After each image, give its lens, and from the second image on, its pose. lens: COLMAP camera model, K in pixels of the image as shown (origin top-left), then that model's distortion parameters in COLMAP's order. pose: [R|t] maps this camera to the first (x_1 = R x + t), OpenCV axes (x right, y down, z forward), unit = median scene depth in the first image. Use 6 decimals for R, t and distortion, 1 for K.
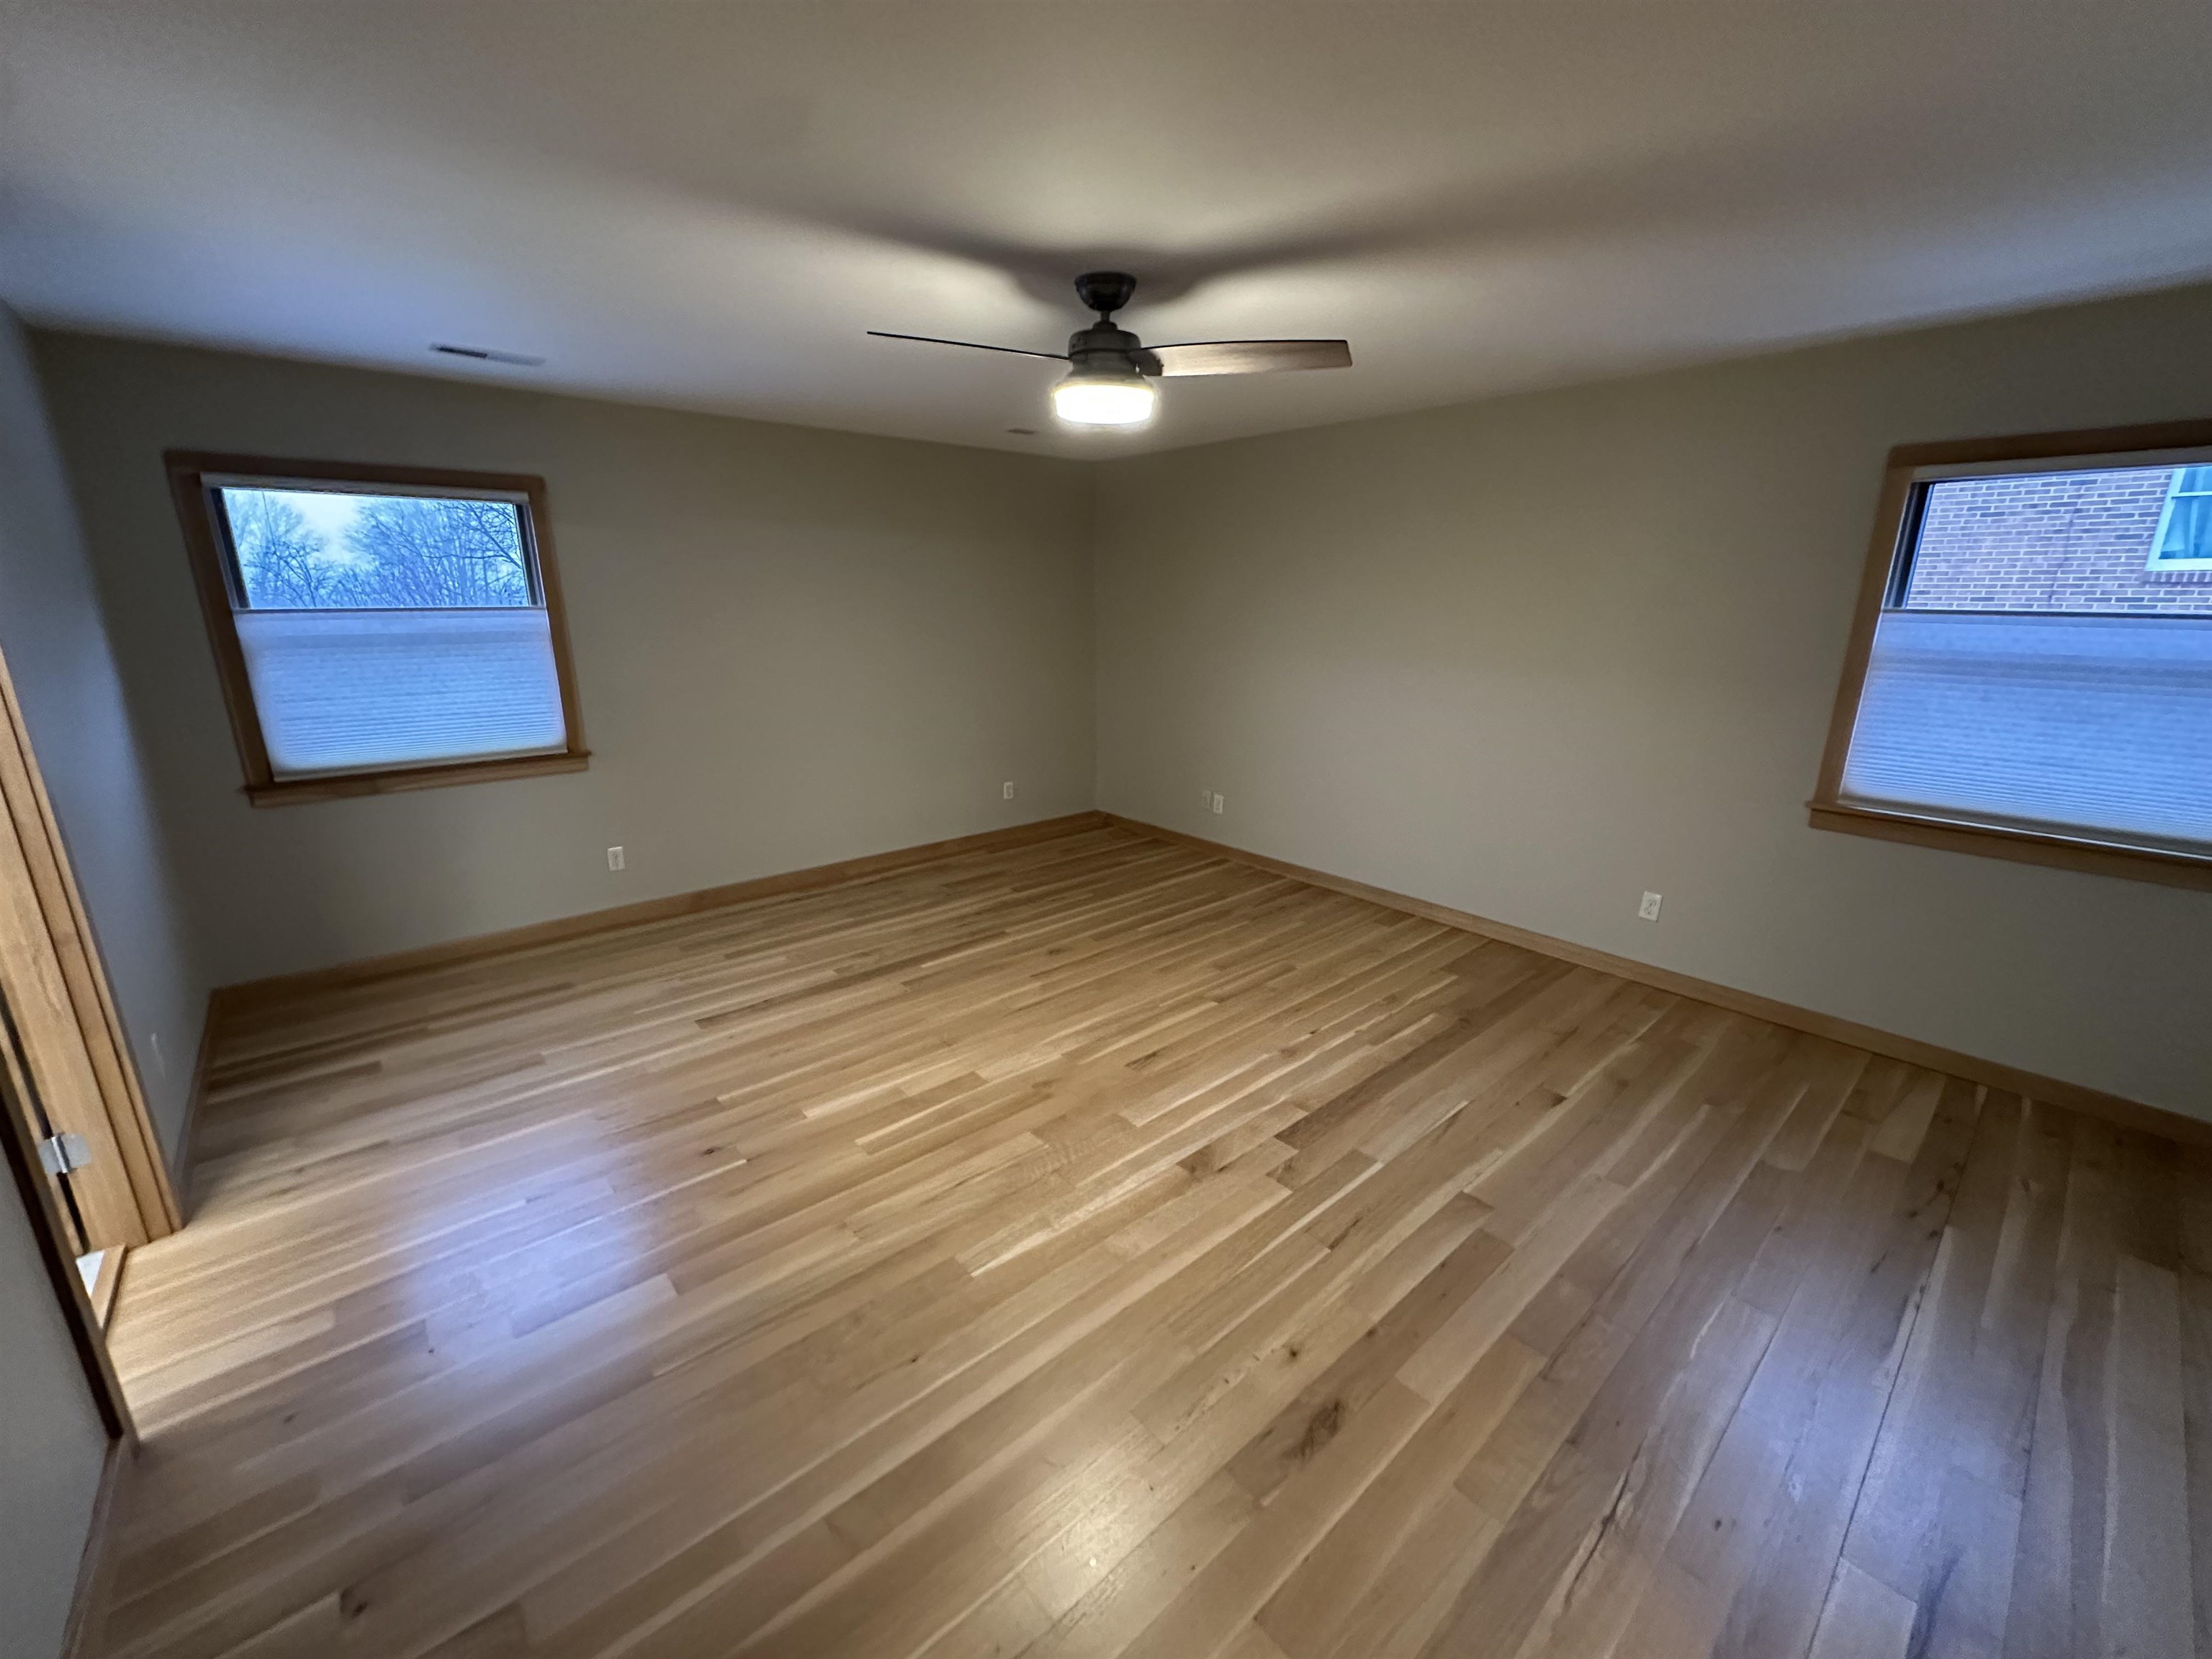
lens RADIAL K [[882.6, 0, 1109.9], [0, 882.6, 821.9], [0, 0, 1]] dist [-0.004588, 0.002174]
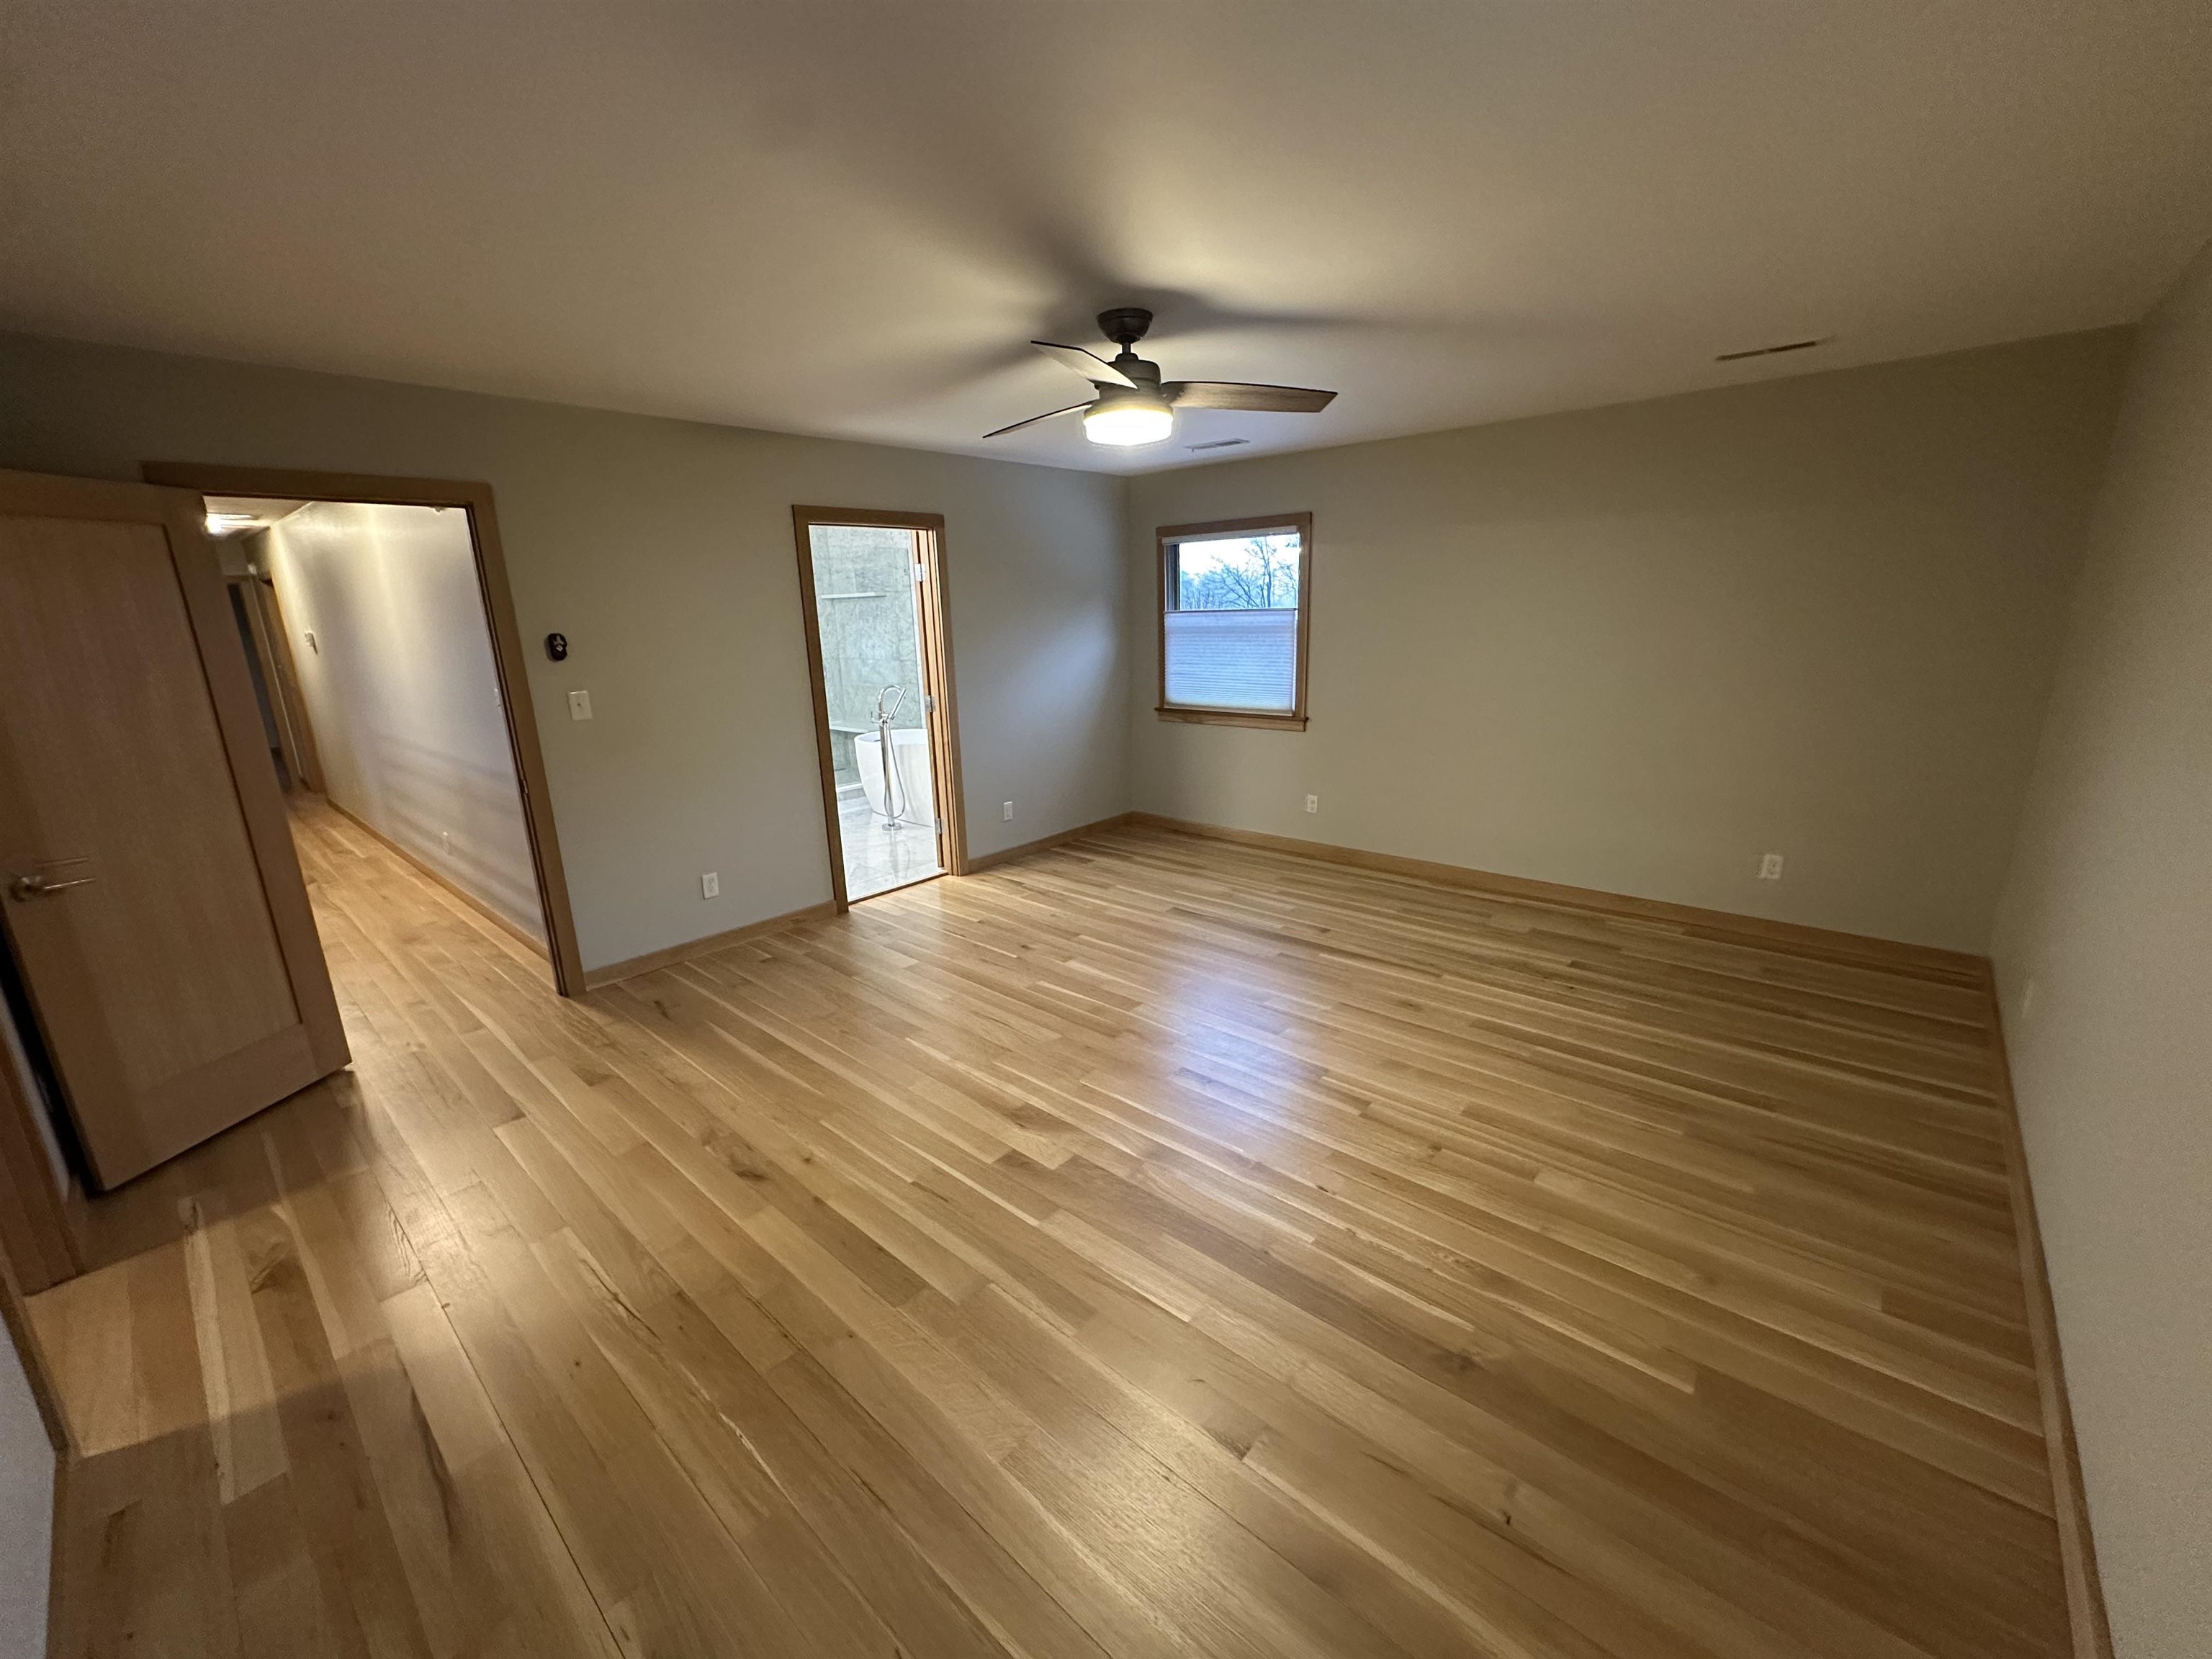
lens RADIAL K [[882.6, 0, 1110.7], [0, 882.6, 836.1], [0, 0, 1]] dist [-0.004588, 0.002174]
pose [[0.124857, 0.245066, -0.961433, 0.790120], [-0.222484, 0.951255, 0.213578, -0.149400], [0.966908, 0.187237, 0.173294, 0.604834]]
